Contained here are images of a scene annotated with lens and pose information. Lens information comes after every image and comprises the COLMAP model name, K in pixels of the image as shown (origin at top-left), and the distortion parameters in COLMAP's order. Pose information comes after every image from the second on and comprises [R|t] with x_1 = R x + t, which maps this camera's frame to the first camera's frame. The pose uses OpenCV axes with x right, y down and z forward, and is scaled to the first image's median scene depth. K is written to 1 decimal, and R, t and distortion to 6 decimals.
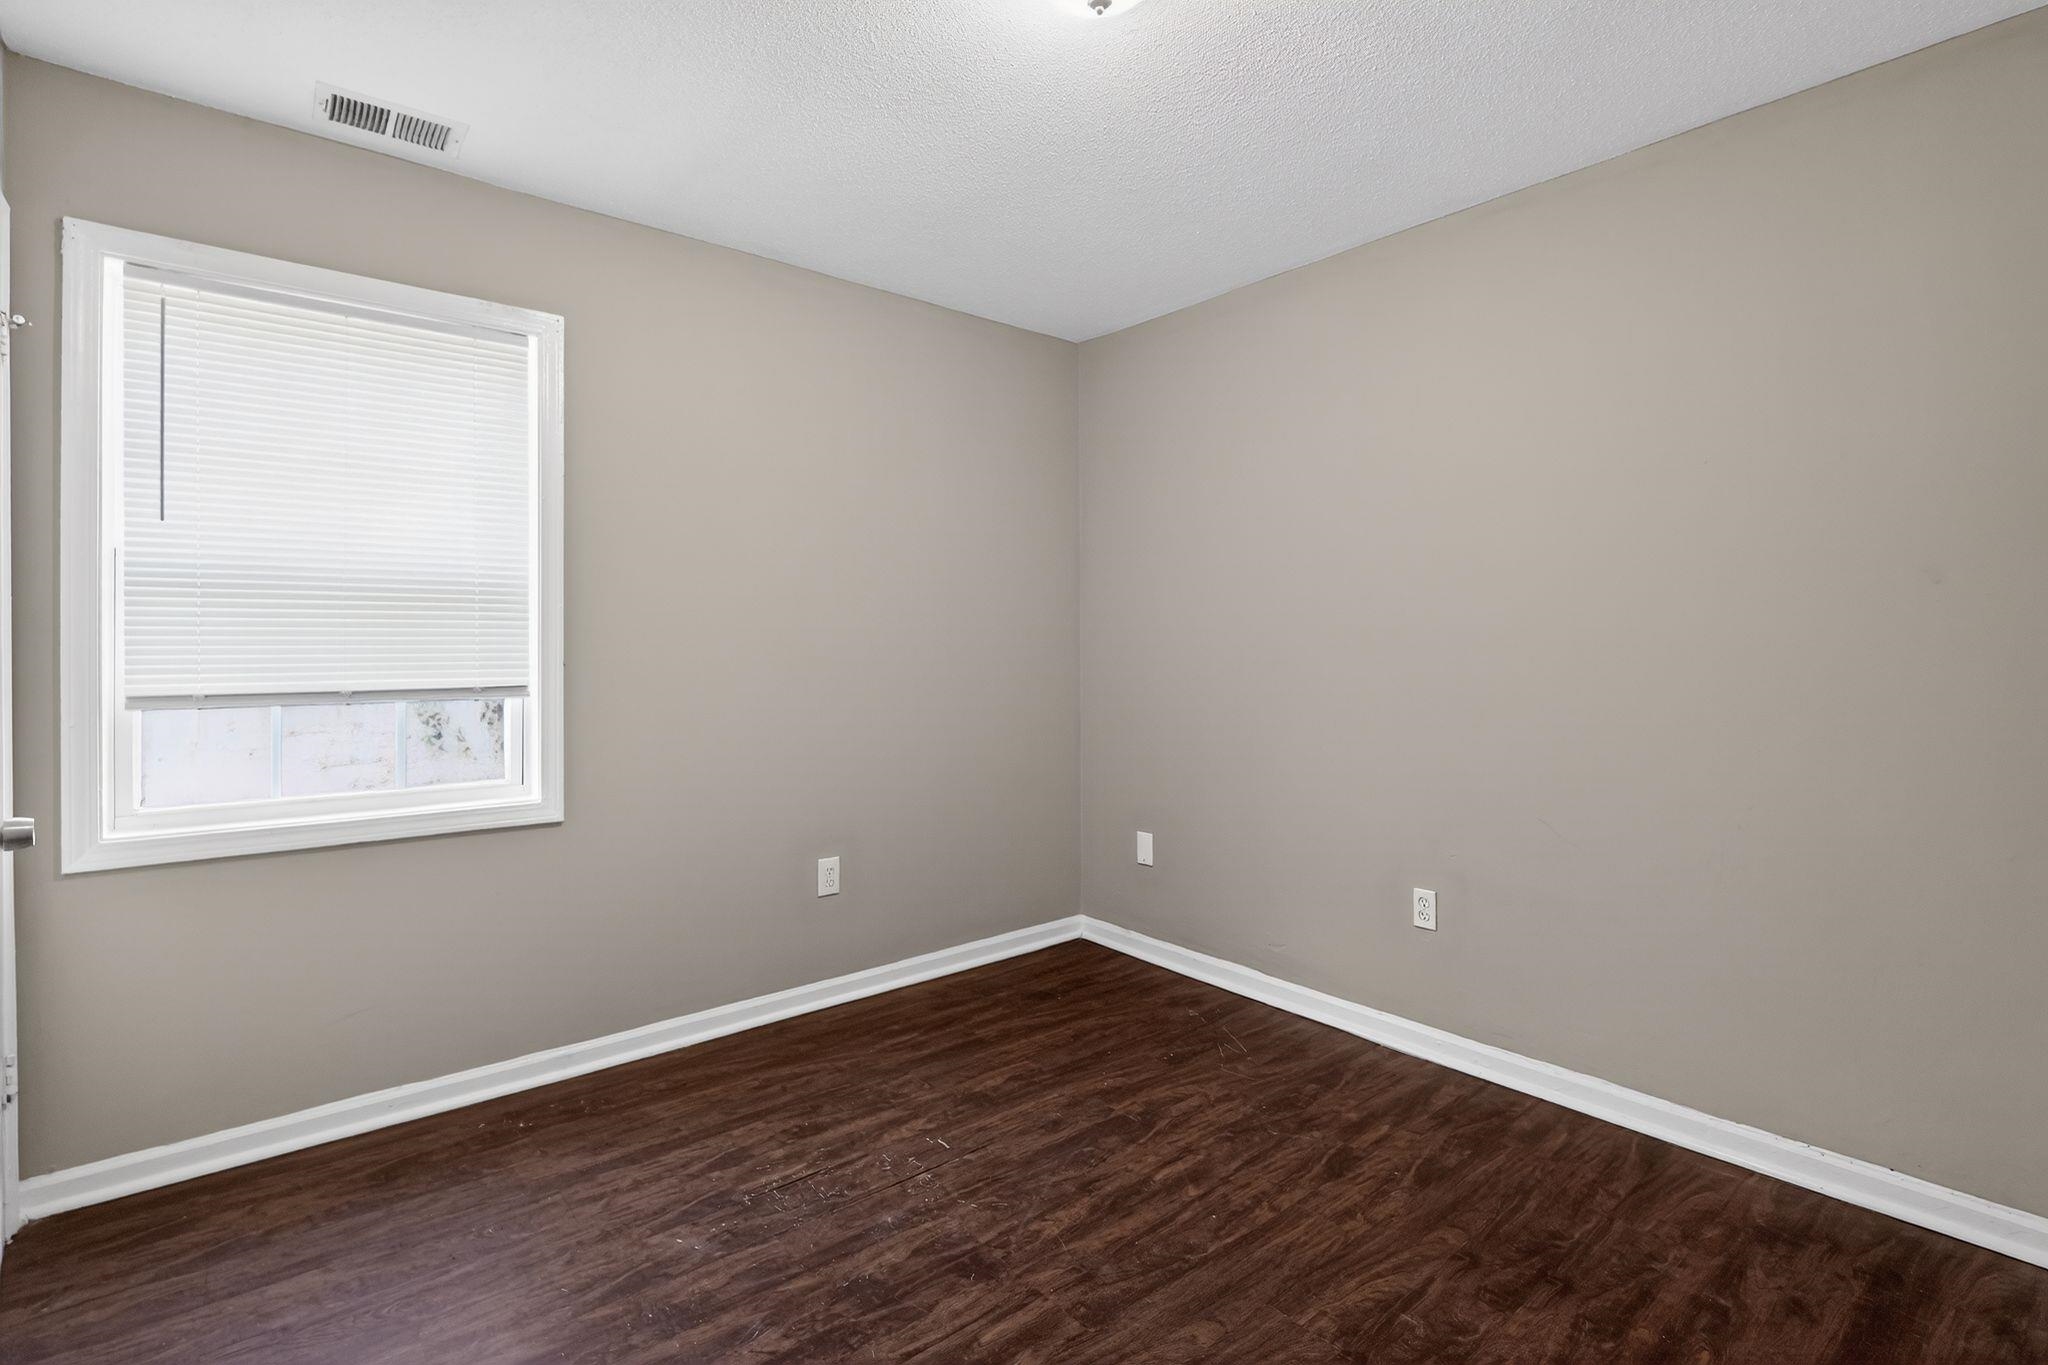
lens RADIAL K [[957.9, 0, 1020.5], [0, 957.9, 640.8], [0, 0, 1]] dist [-0.012497, -0.000049]
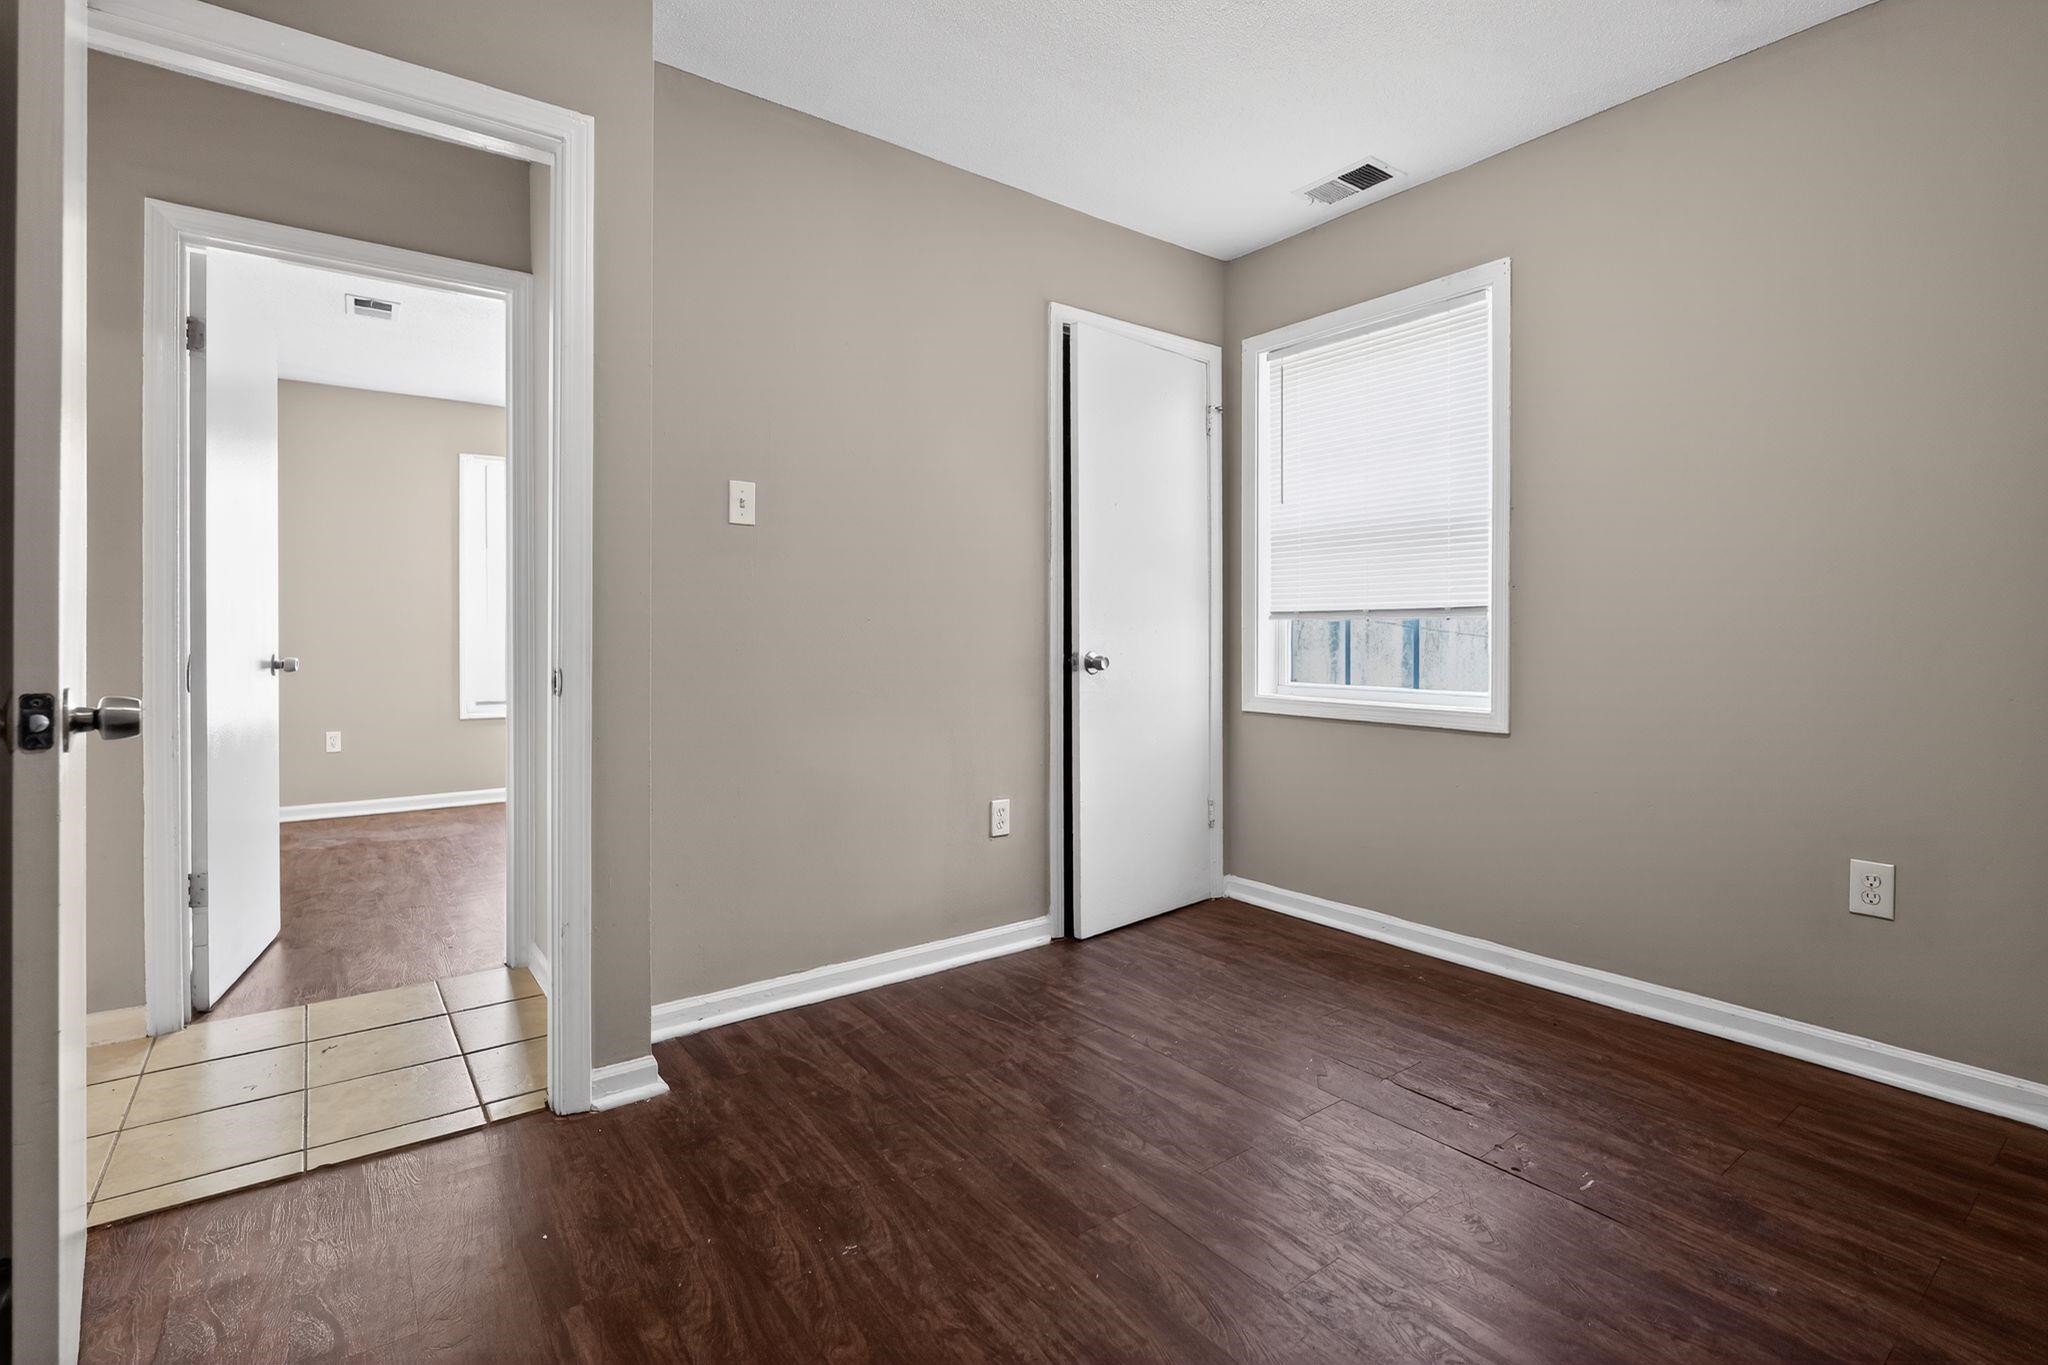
lens RADIAL K [[957.9, 0, 1020.5], [0, 957.9, 640.8], [0, 0, 1]] dist [-0.012497, -0.000049]
pose [[-0.059416, 0.006295, -0.998213, 0.617896], [0.001841, 0.999979, 0.006196, 0.078692], [0.998232, -0.001469, -0.059426, 0.529532]]
